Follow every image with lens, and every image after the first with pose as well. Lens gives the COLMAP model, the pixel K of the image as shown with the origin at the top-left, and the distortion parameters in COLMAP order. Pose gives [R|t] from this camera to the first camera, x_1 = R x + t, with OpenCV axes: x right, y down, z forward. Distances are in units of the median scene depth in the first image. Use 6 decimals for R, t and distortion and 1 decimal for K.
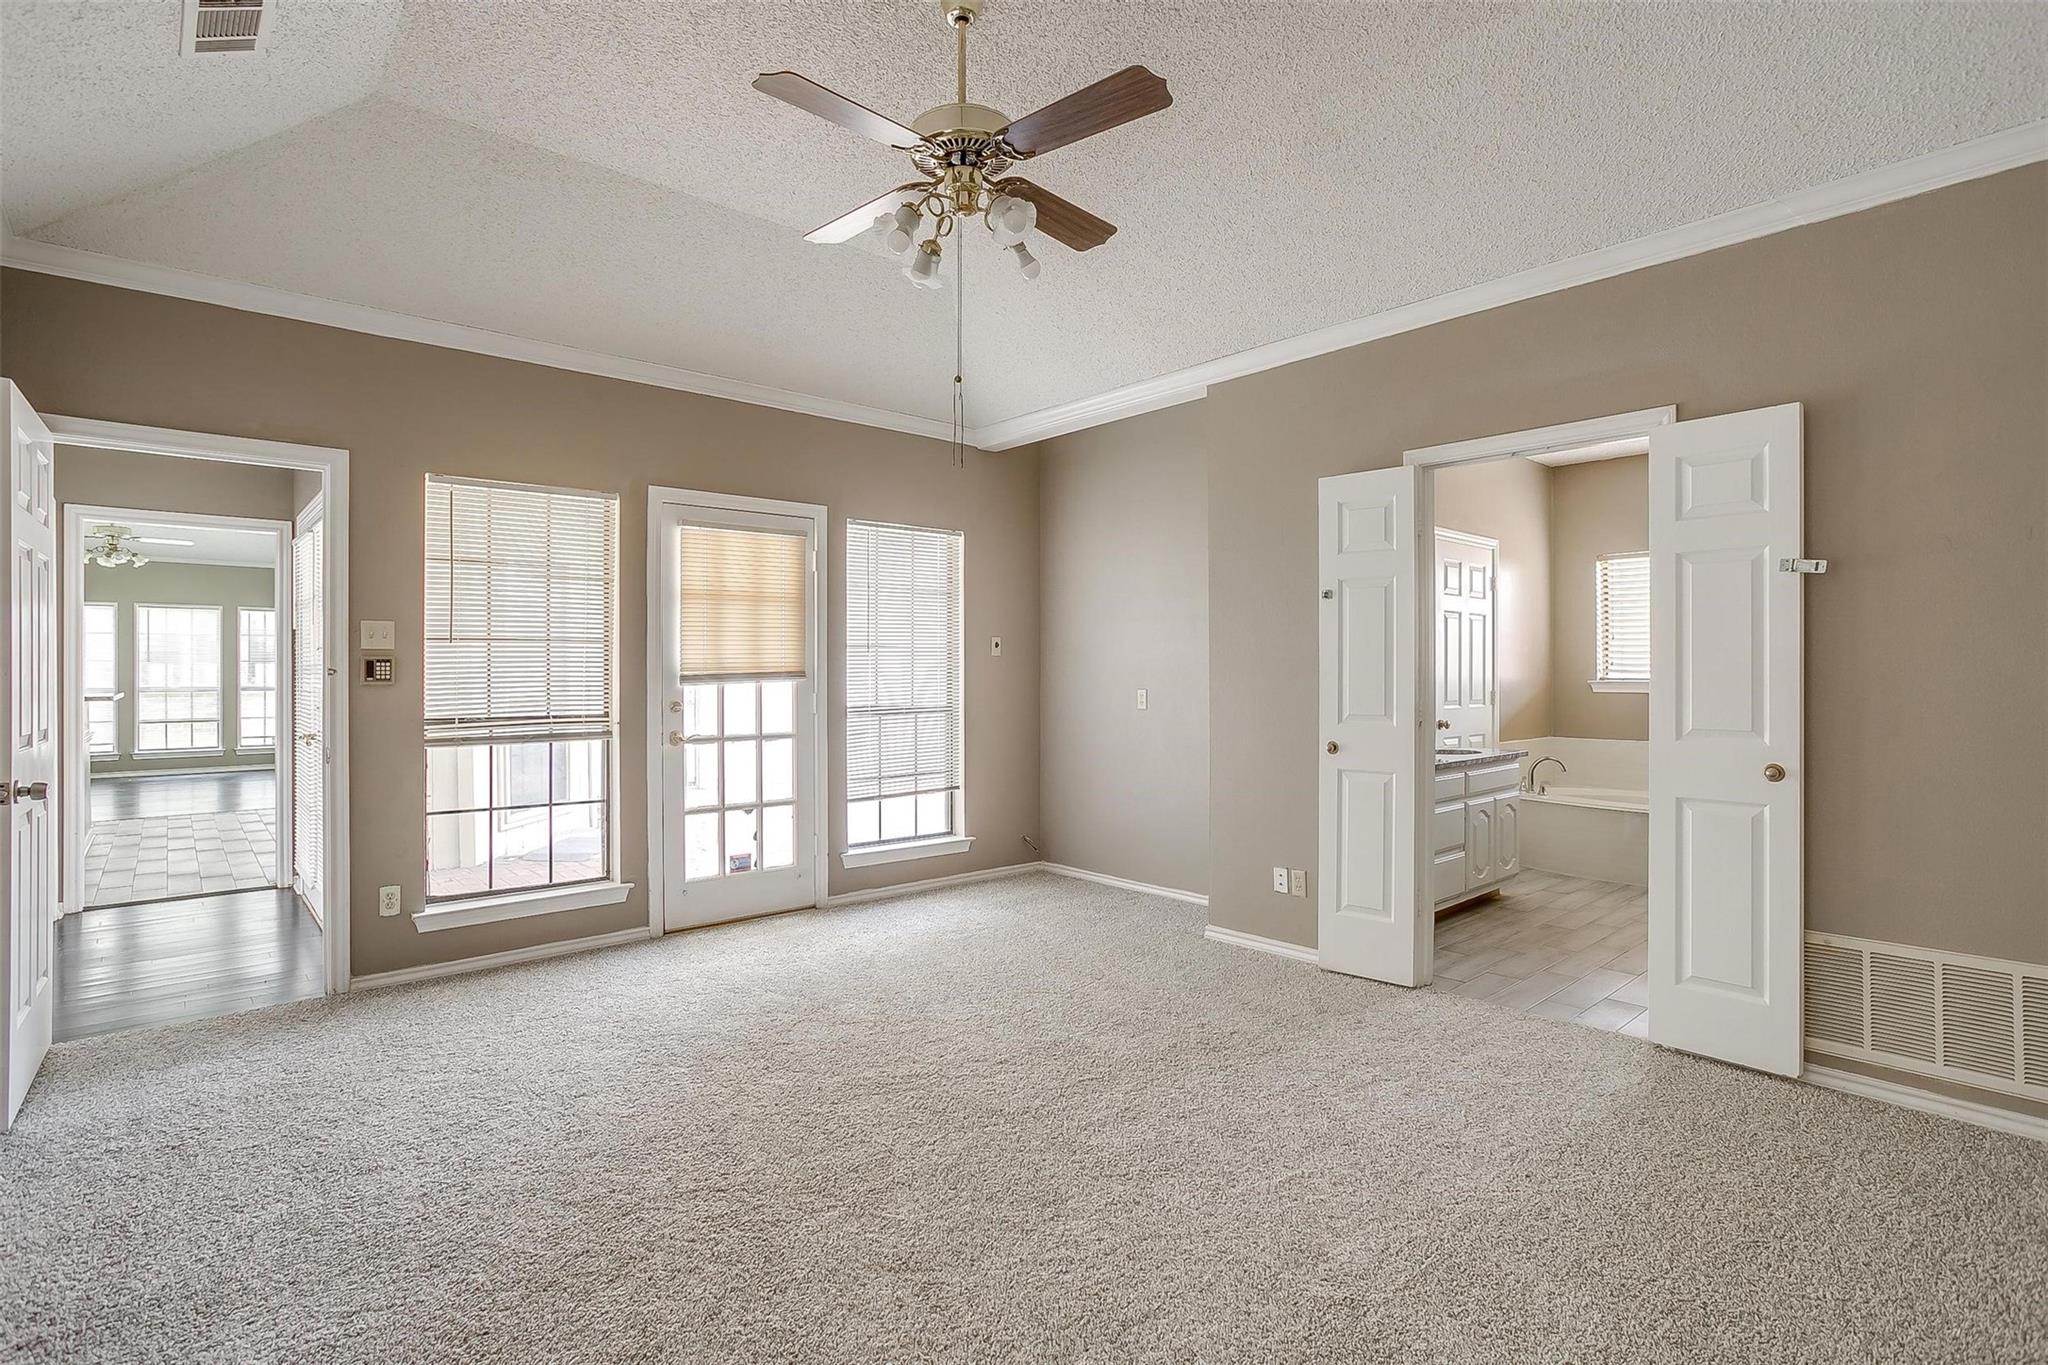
lens RADIAL K [[999.6, 0, 1032.4], [0, 999.6, 674.6], [0, 0, 1]] dist [0.002581, 0.002793]
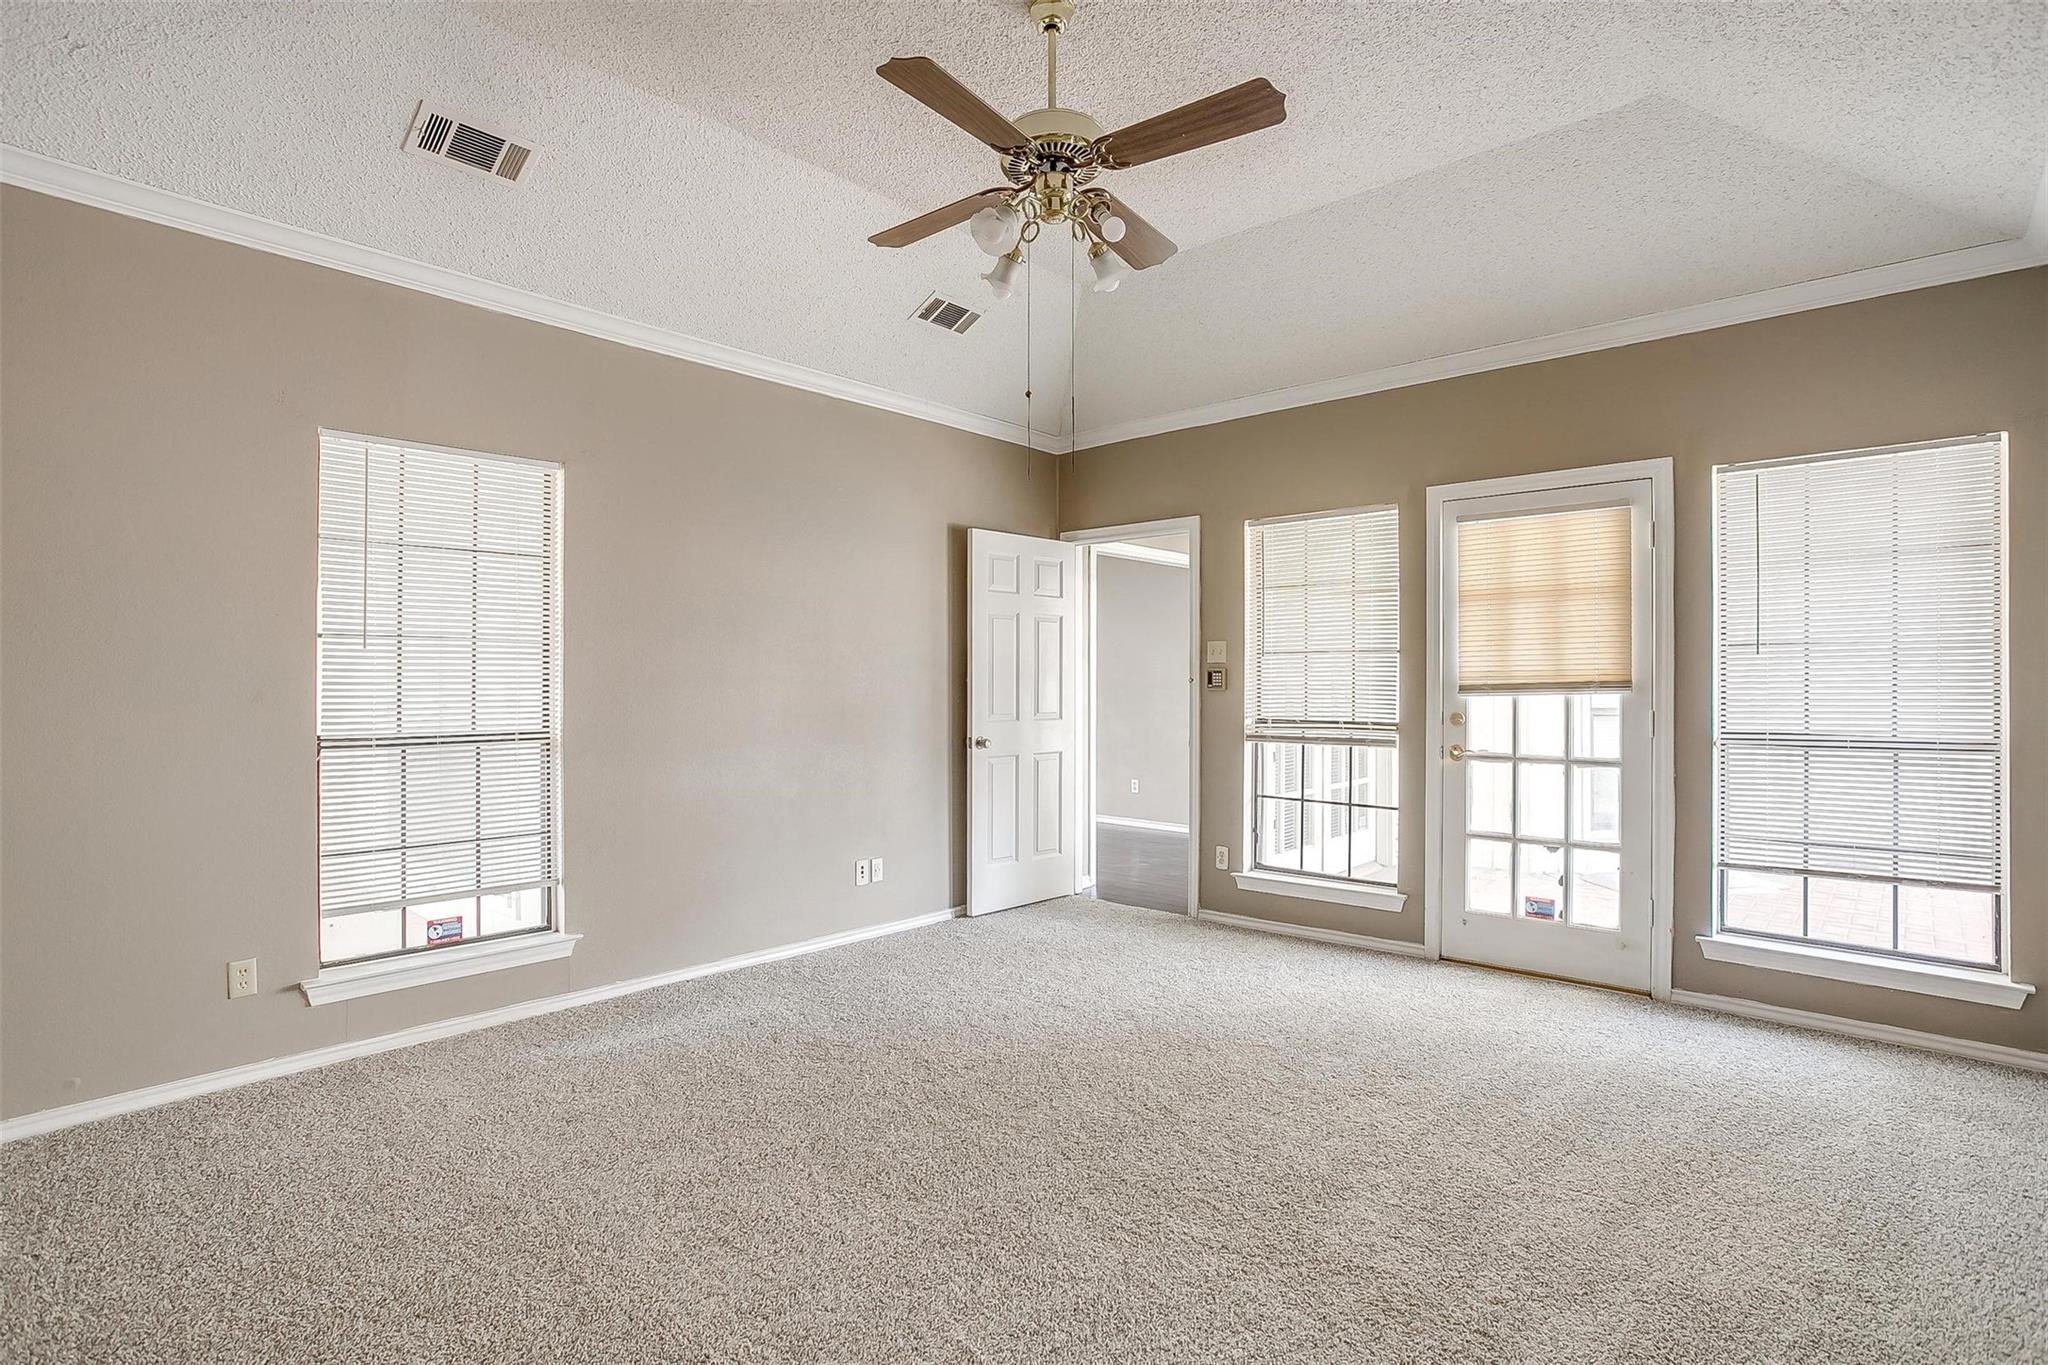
lens RADIAL K [[999.6, 0, 1028.4], [0, 999.6, 681.3], [0, 0, 1]] dist [0.002581, 0.002793]
pose [[0.153113, -0.000594, -0.988208, 0.499592], [-0.008901, 0.999958, -0.001981, 0.002850], [0.988169, 0.009100, 0.153102, 0.465703]]
